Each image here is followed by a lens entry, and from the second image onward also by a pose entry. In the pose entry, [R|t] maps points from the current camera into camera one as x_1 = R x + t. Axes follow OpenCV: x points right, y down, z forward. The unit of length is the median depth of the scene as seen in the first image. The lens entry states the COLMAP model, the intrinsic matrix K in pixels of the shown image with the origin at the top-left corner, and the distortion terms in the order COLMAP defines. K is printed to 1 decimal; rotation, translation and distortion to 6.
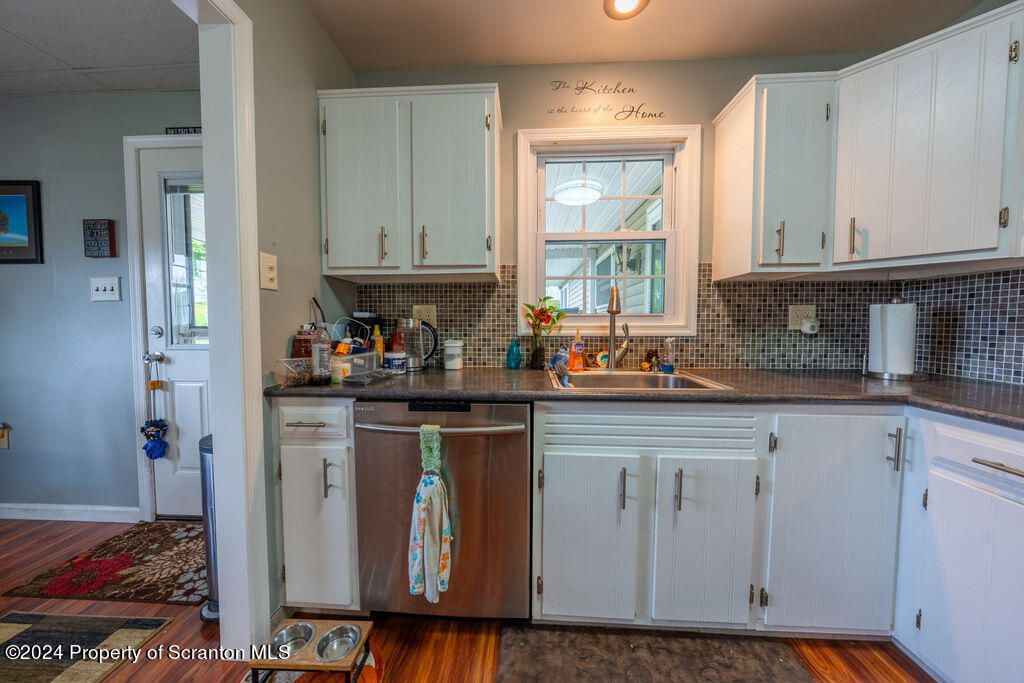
lens RADIAL K [[343.4, 0, 503.0], [0, 343.4, 345.6], [0, 0, 1]] dist [-0.005721, -0.000255]
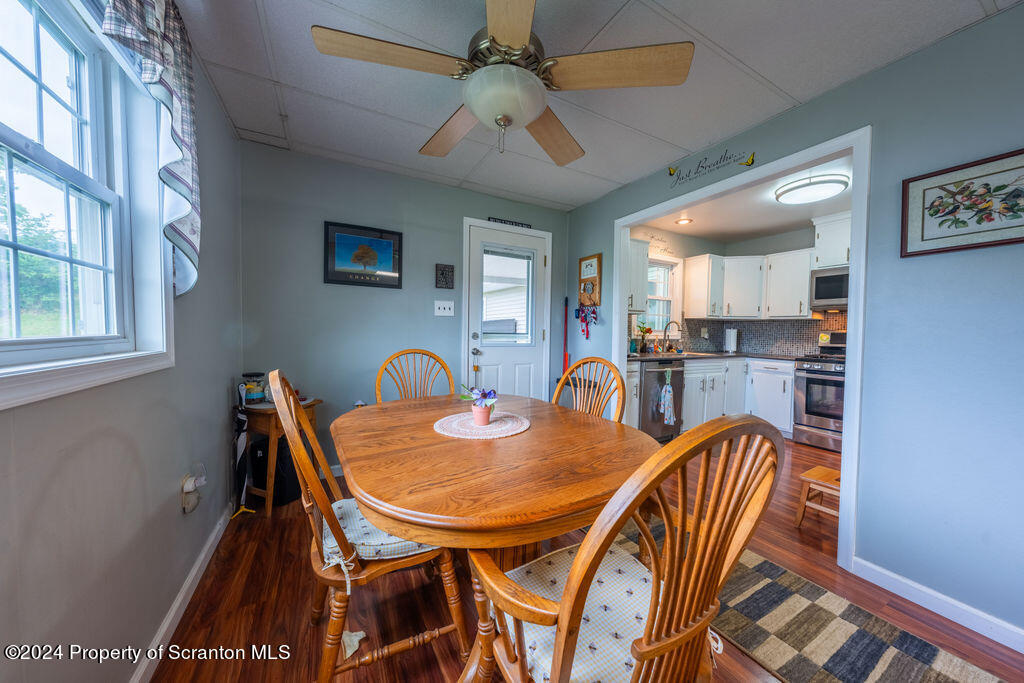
lens RADIAL K [[343.4, 0, 516.3], [0, 343.4, 343.9], [0, 0, 1]] dist [-0.005721, -0.000255]
pose [[0.851446, -0.005962, 0.524408, -1.933723], [0.012730, 0.999876, -0.009302, 0.017876], [-0.524287, 0.014595, 0.851416, -0.579524]]
